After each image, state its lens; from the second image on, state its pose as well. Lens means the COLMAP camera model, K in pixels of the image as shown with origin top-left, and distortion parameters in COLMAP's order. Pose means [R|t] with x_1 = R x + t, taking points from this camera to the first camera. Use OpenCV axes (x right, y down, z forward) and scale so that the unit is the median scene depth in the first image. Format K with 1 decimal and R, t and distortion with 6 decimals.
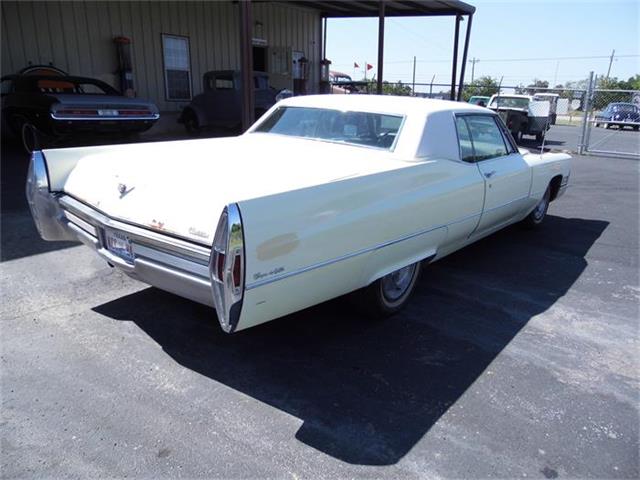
lens RADIAL K [[470.2, 0, 325.8], [0, 470.2, 240.8], [0, 0, 1]] dist [0.003379, 0.006759]
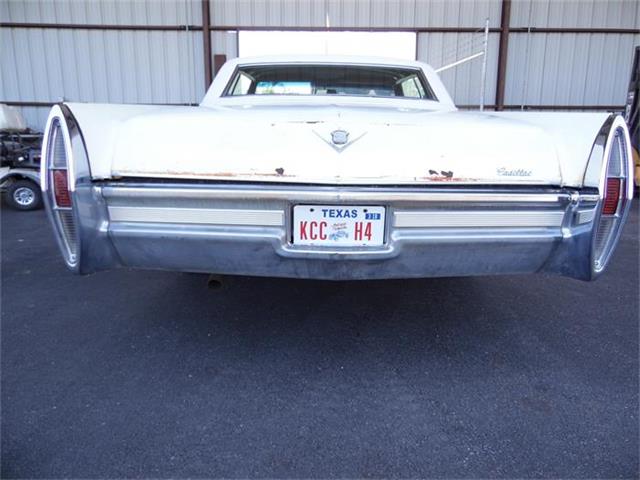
lens RADIAL K [[470.2, 0, 322.0], [0, 470.2, 237.3], [0, 0, 1]] dist [0.003379, 0.006759]
pose [[0.772946, -0.184415, 0.607079, -0.822670], [0.207254, 0.977726, 0.033127, -0.003938], [-0.599666, 0.100215, 0.793950, 0.488306]]
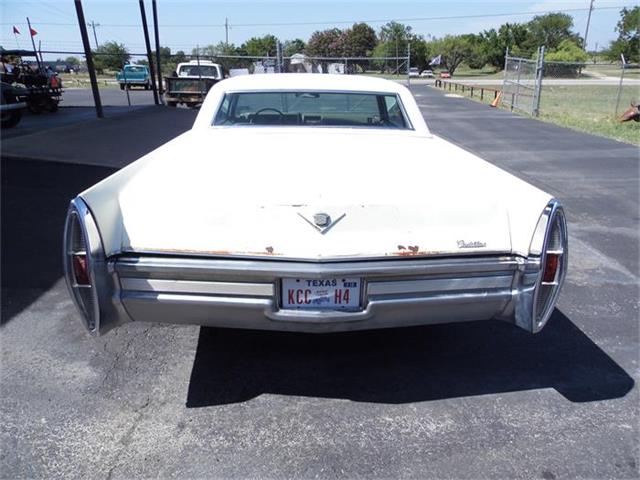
lens RADIAL K [[470.2, 0, 321.5], [0, 470.2, 238.7], [0, 0, 1]] dist [0.003379, 0.006759]
pose [[0.753755, -0.252430, 0.606739, -0.844672], [0.216078, 0.967145, 0.133940, -0.172133], [-0.620615, 0.030145, 0.783535, 0.394550]]
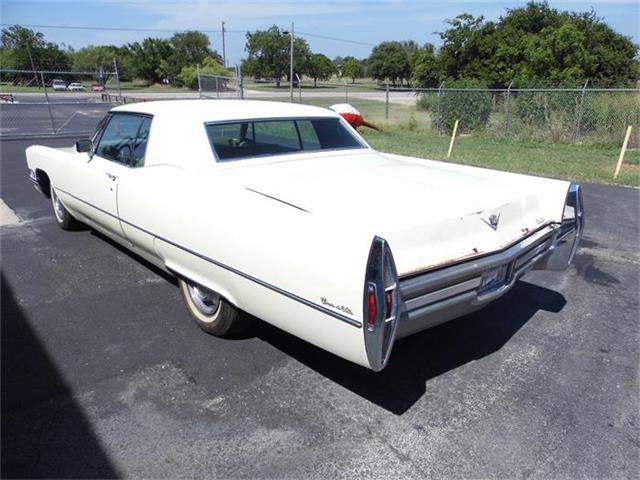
lens RADIAL K [[470.2, 0, 325.0], [0, 470.2, 244.1], [0, 0, 1]] dist [0.003379, 0.006759]
pose [[0.170122, -0.346067, 0.922657, -1.334165], [0.286414, 0.913249, 0.289729, -0.424001], [-0.942881, 0.214973, 0.254482, 1.032038]]
